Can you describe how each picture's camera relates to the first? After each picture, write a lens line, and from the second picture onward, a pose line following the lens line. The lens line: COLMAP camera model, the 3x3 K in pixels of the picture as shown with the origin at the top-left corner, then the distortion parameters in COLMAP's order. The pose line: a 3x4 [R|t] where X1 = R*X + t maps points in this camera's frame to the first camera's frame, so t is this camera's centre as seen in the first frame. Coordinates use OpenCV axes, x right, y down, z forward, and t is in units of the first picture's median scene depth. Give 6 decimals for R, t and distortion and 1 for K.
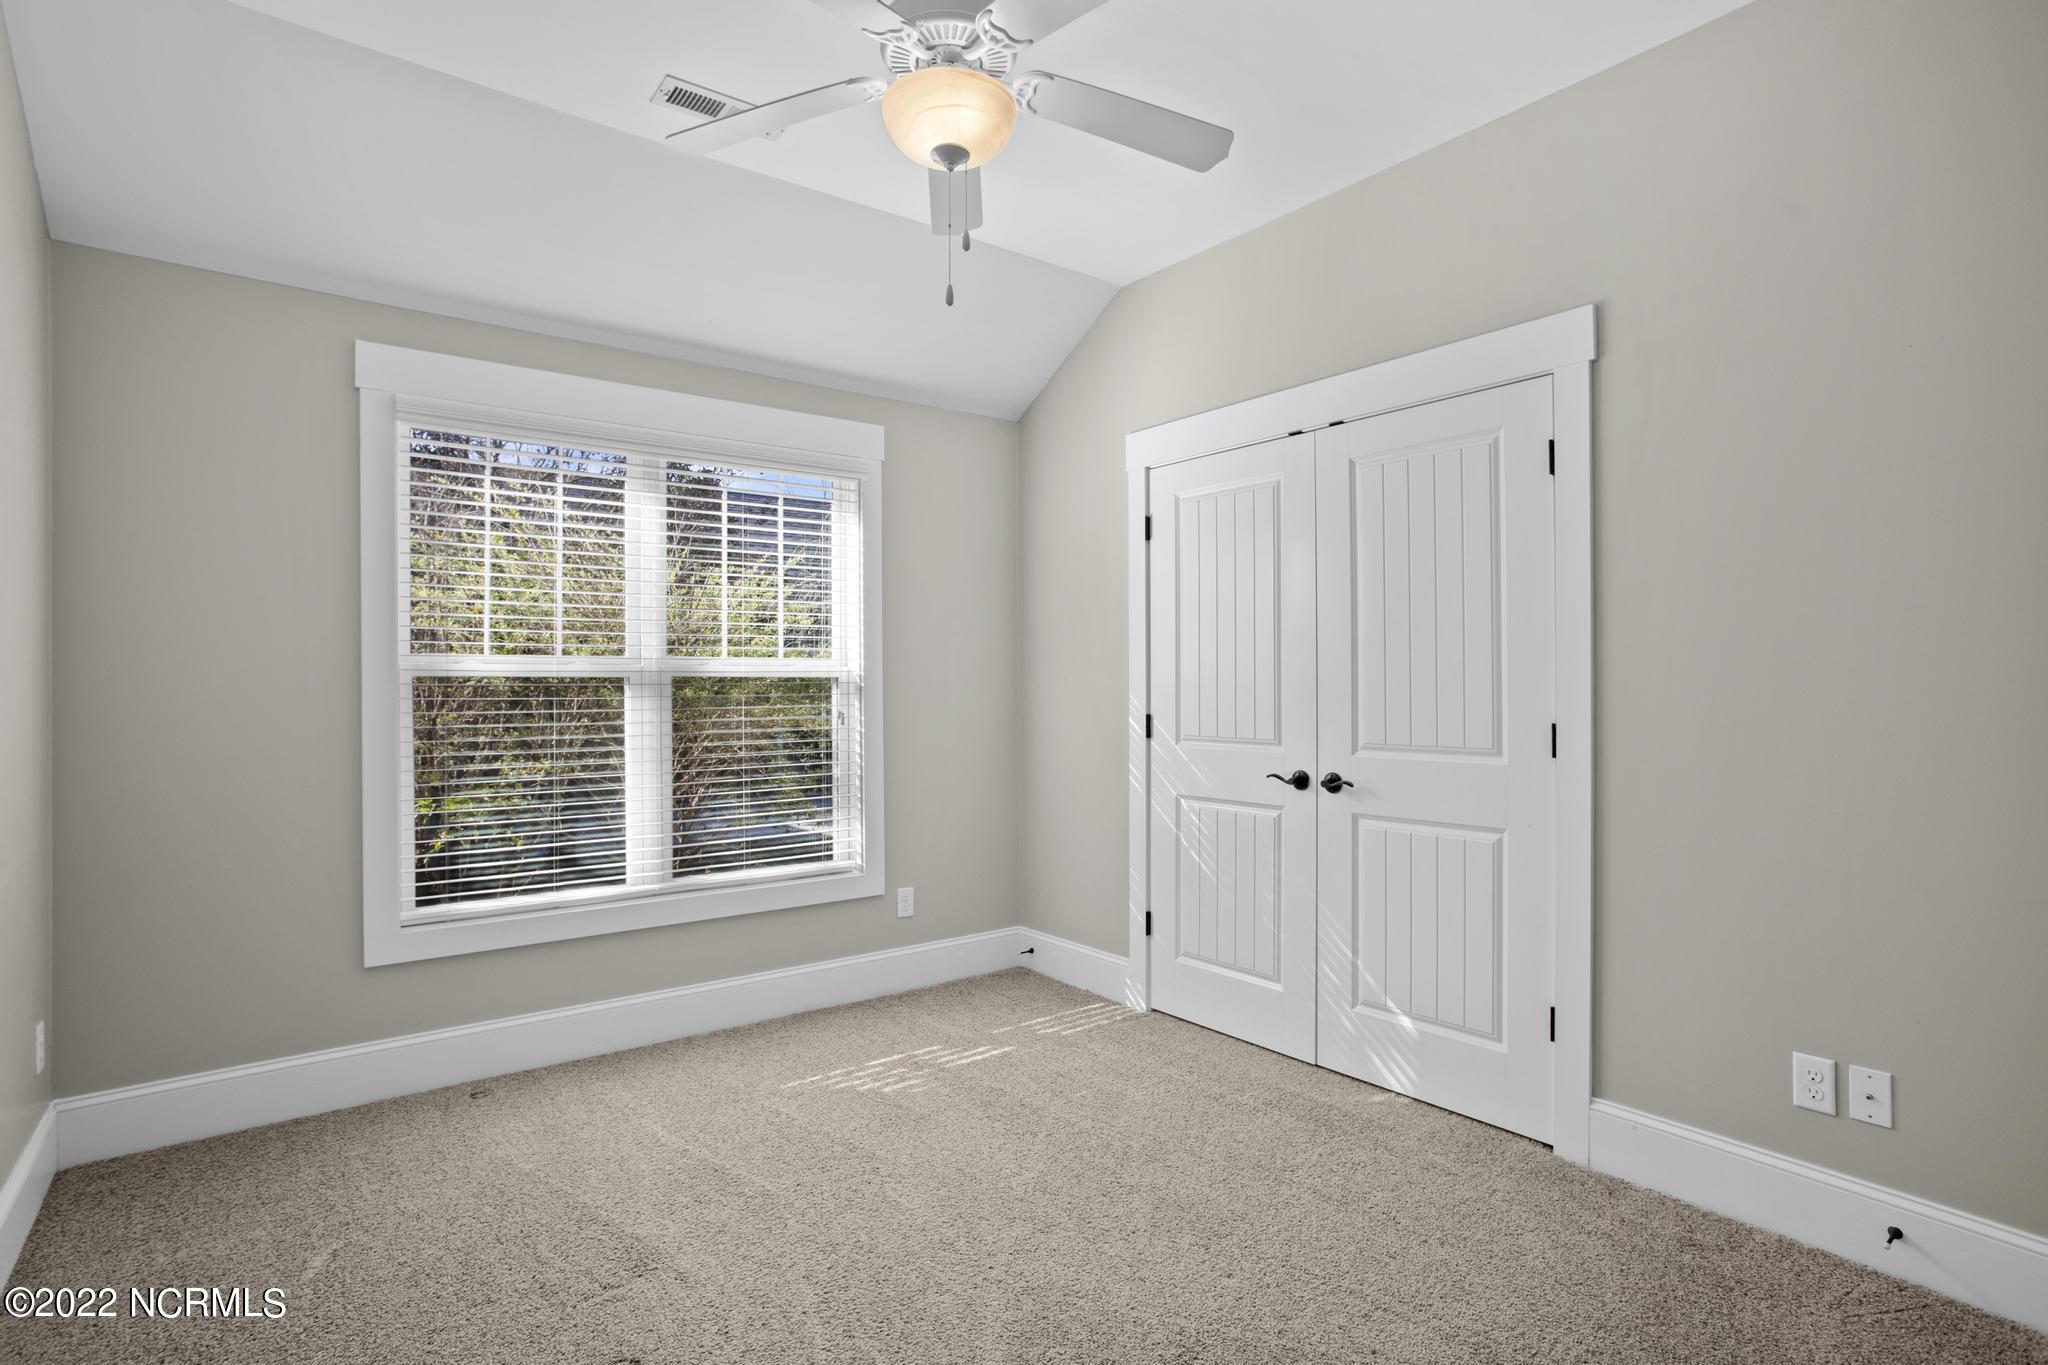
lens RADIAL K [[1046.6, 0, 1025.1], [0, 1046.6, 693.6], [0, 0, 1]] dist [0.033821, 0.000220]
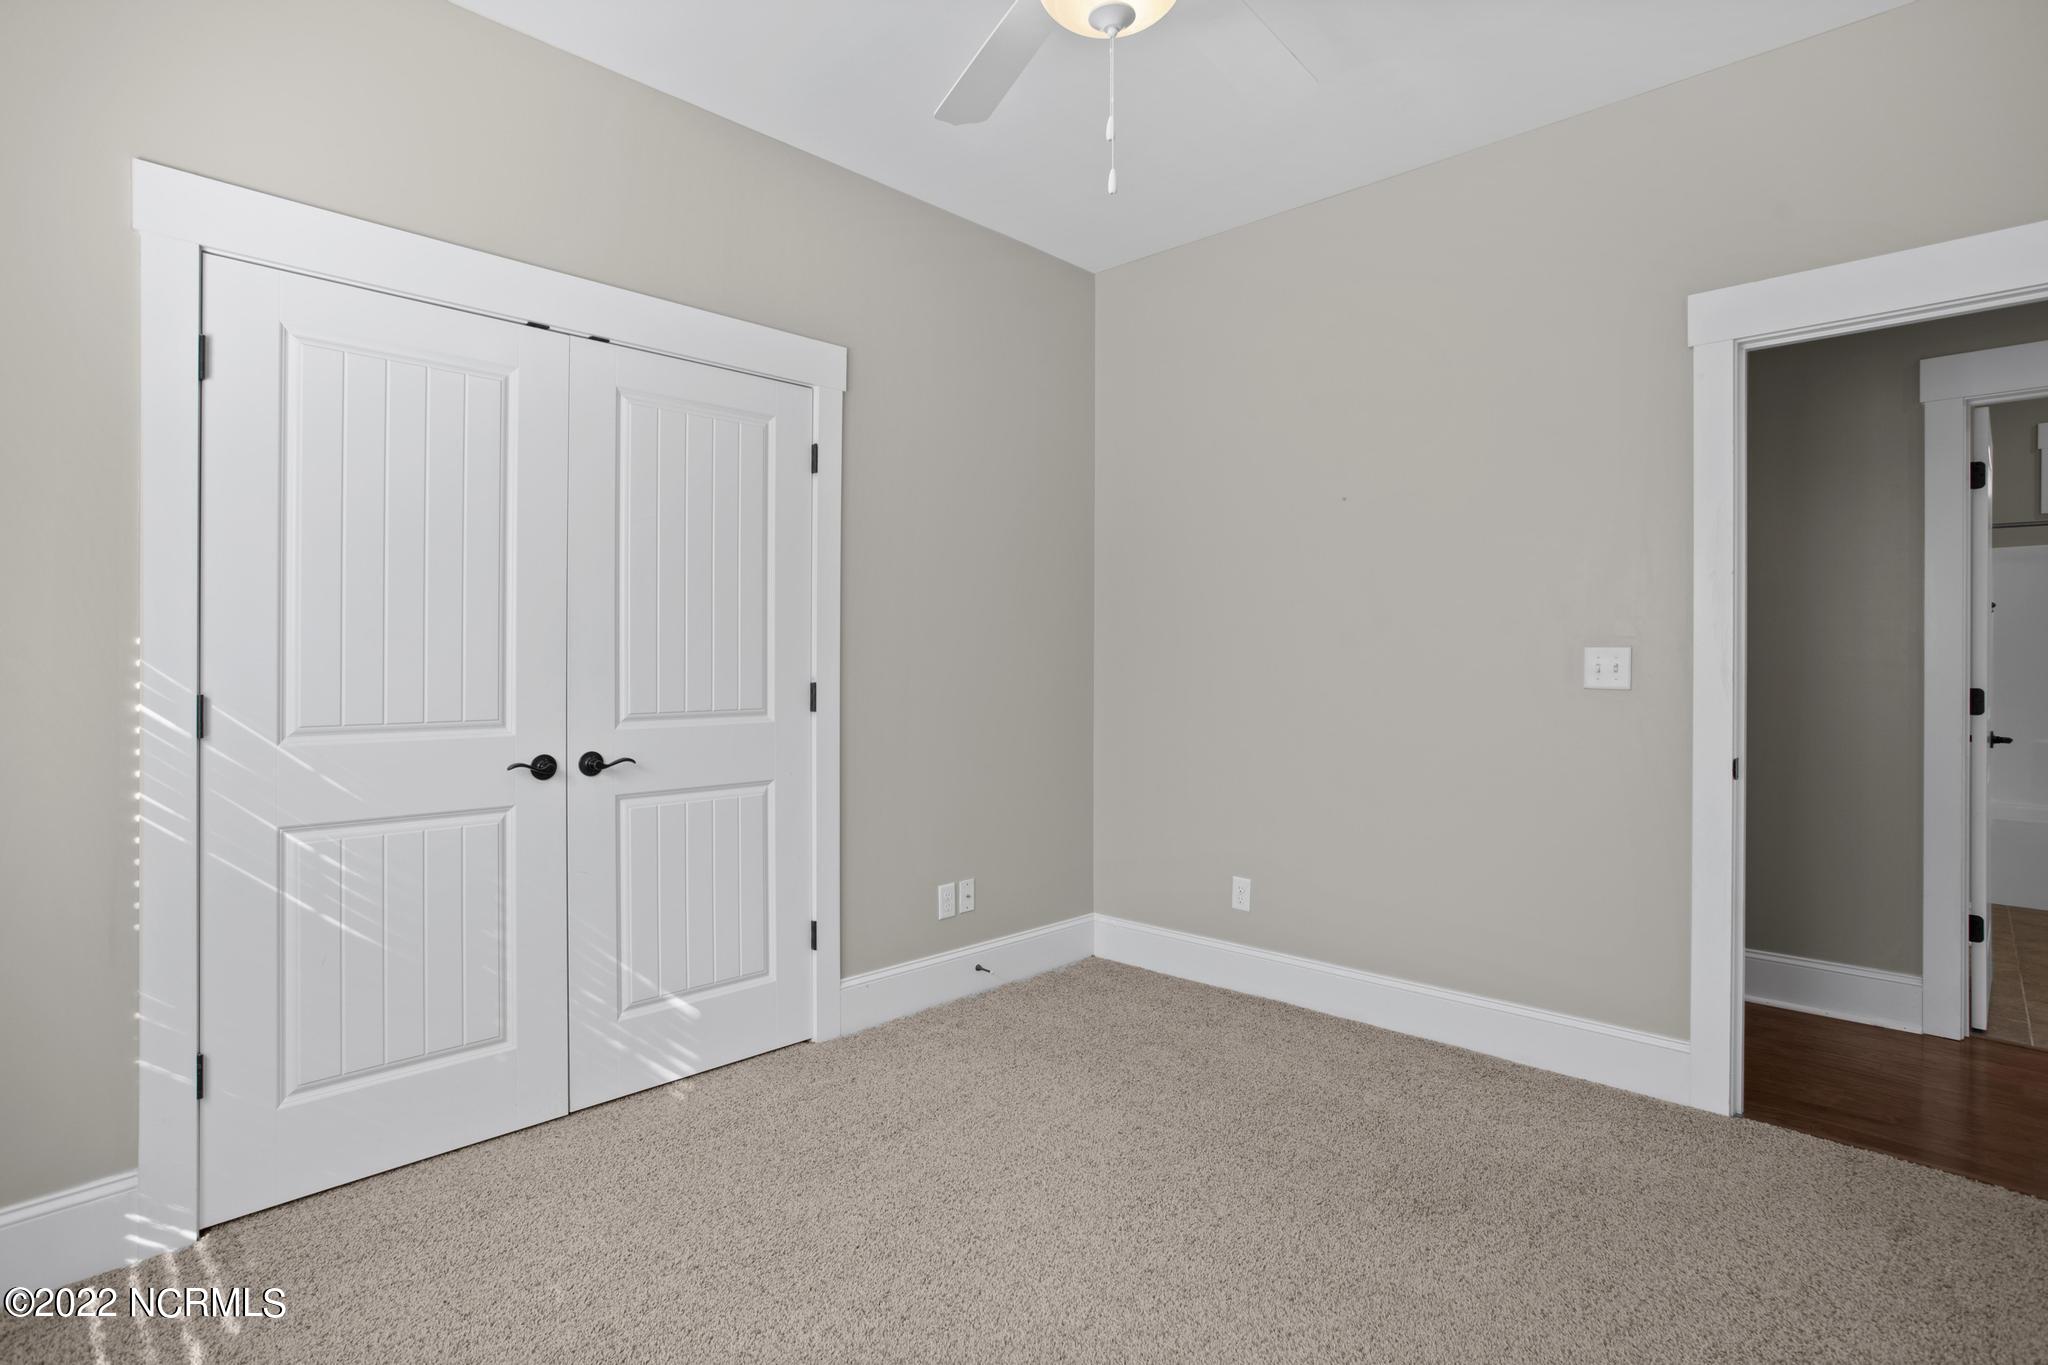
lens RADIAL K [[1048.7, 0, 1023.8], [0, 1048.7, 659.6], [0, 0, 1]] dist [-0.001103, 0.000371]
pose [[-0.141570, -0.000010, 0.989928, -0.592331], [0.003377, 0.999994, 0.000493, 0.002029], [-0.989923, 0.003412, -0.141569, 0.789357]]
